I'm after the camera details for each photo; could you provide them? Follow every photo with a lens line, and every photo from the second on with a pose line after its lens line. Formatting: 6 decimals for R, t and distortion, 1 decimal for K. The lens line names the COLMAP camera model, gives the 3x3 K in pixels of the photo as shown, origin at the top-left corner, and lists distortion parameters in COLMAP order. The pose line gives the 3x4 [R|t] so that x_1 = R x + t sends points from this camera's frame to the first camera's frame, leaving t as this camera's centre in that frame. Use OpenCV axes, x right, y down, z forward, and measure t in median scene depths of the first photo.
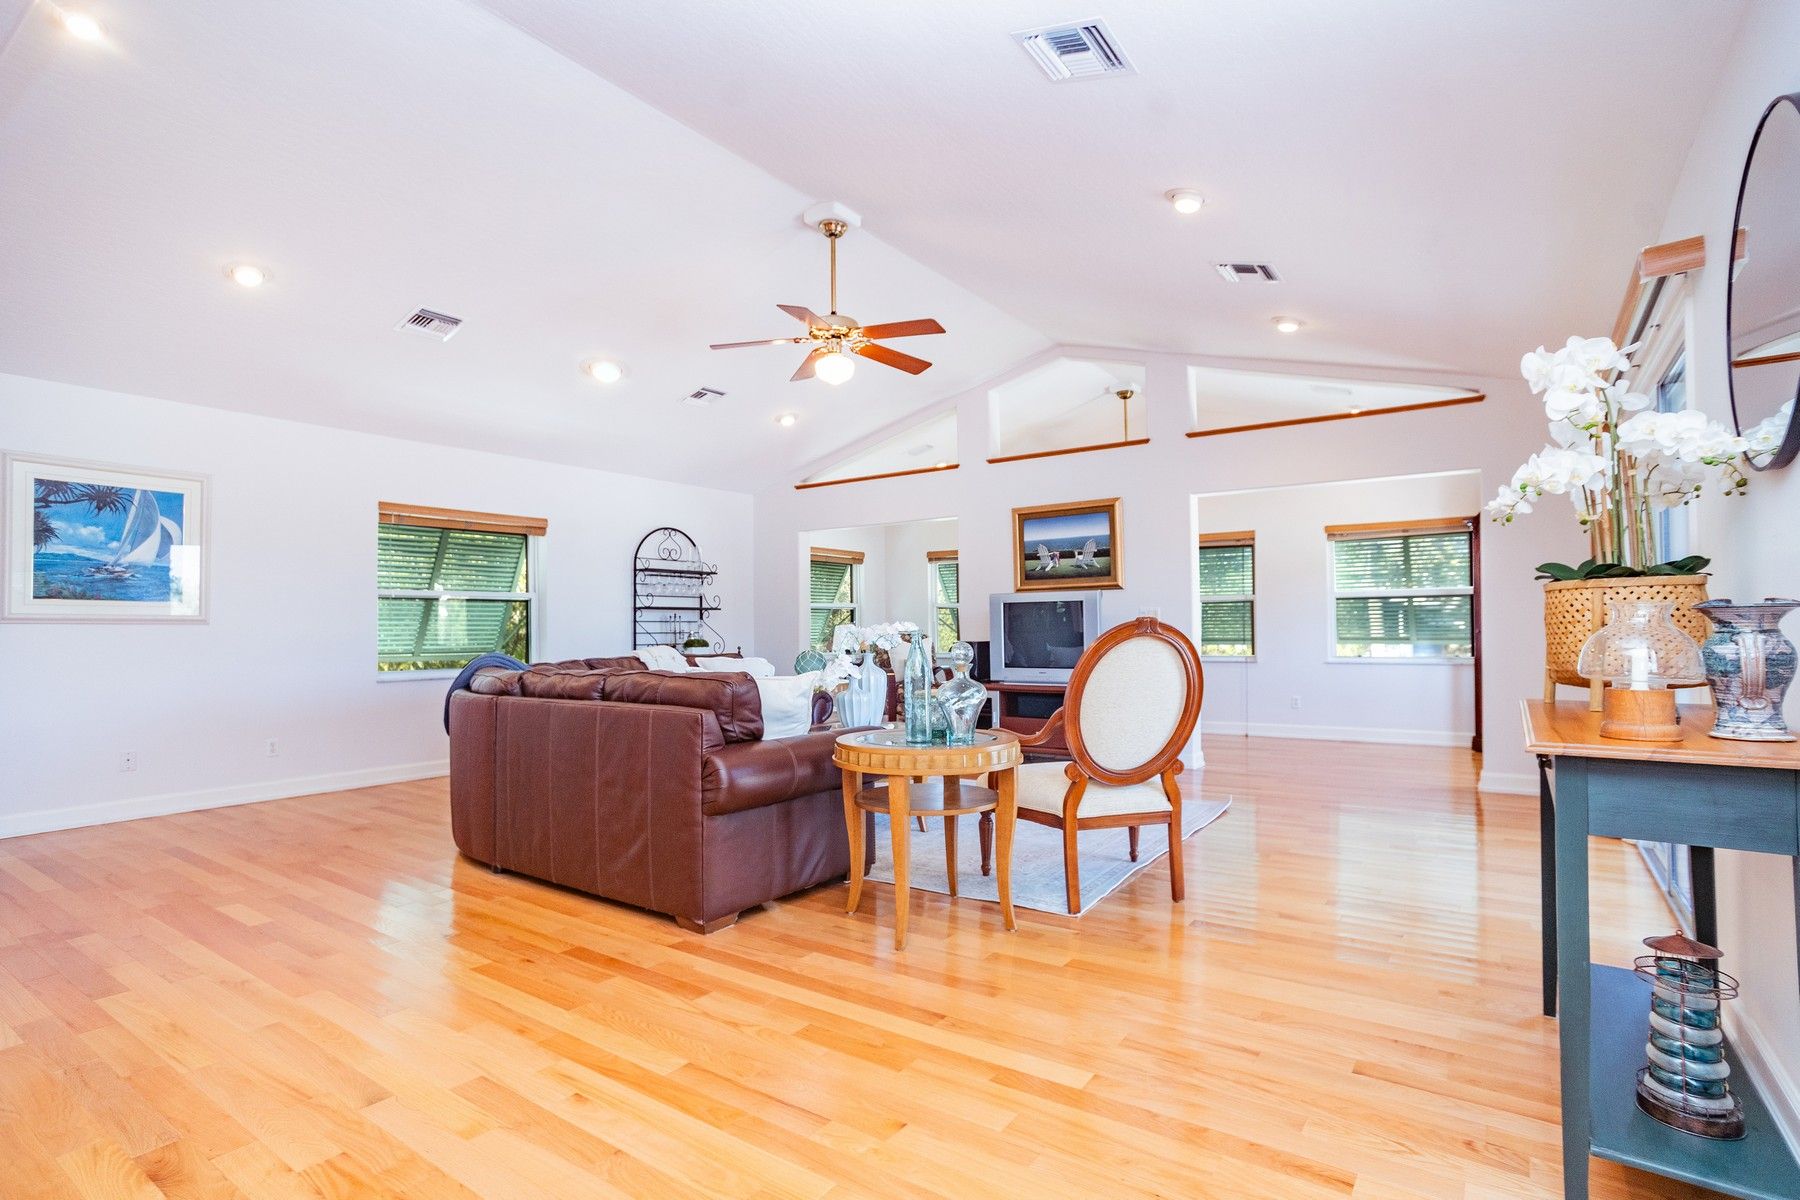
lens RADIAL K [[878.9, 0, 898.1], [0, 878.9, 600.2], [0, 0, 1]] dist [-0.025864, 0.002654]
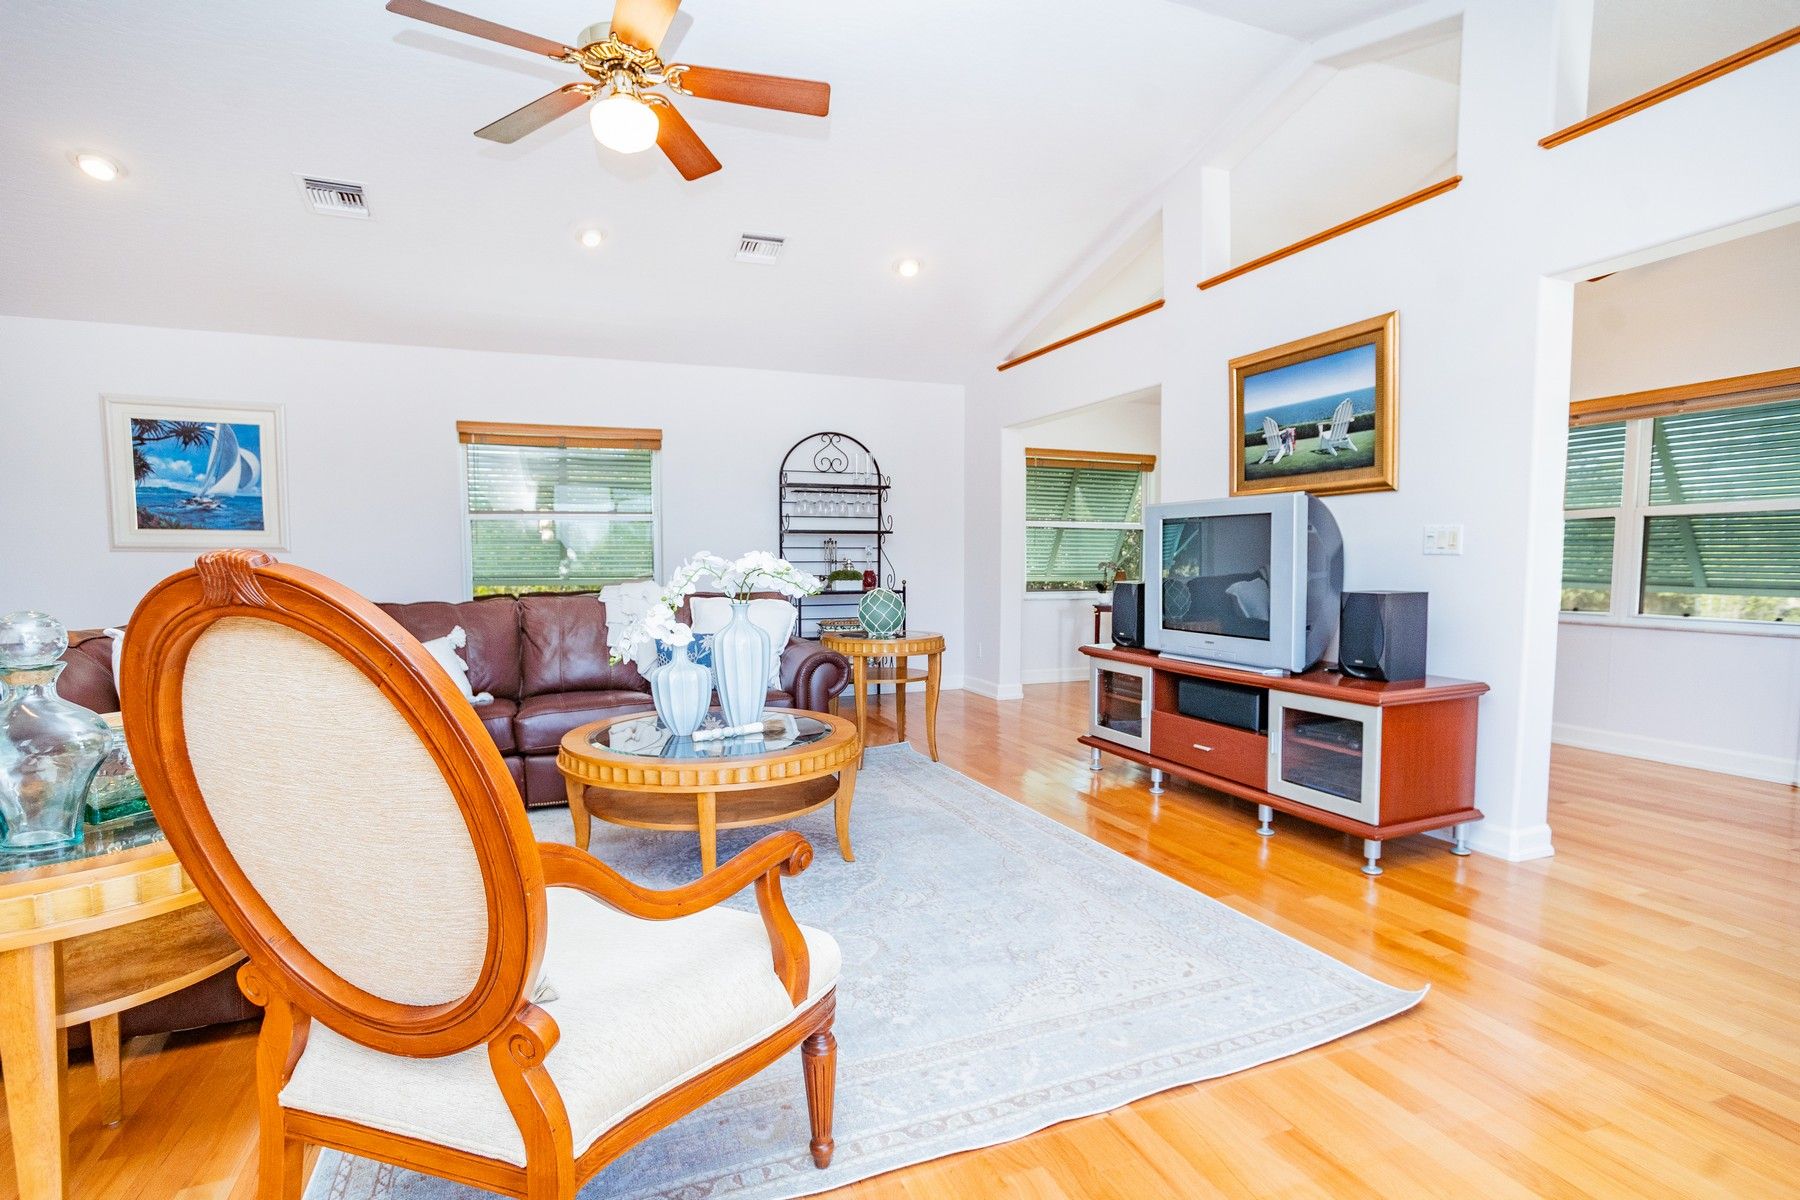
lens RADIAL K [[878.9, 0, 903.0], [0, 878.9, 609.8], [0, 0, 1]] dist [-0.025864, 0.002654]
pose [[0.844334, 0.041504, -0.534208, 0.286858], [0.011656, 0.995337, 0.095754, 0.004580], [0.535691, -0.087076, 0.839913, 0.402846]]
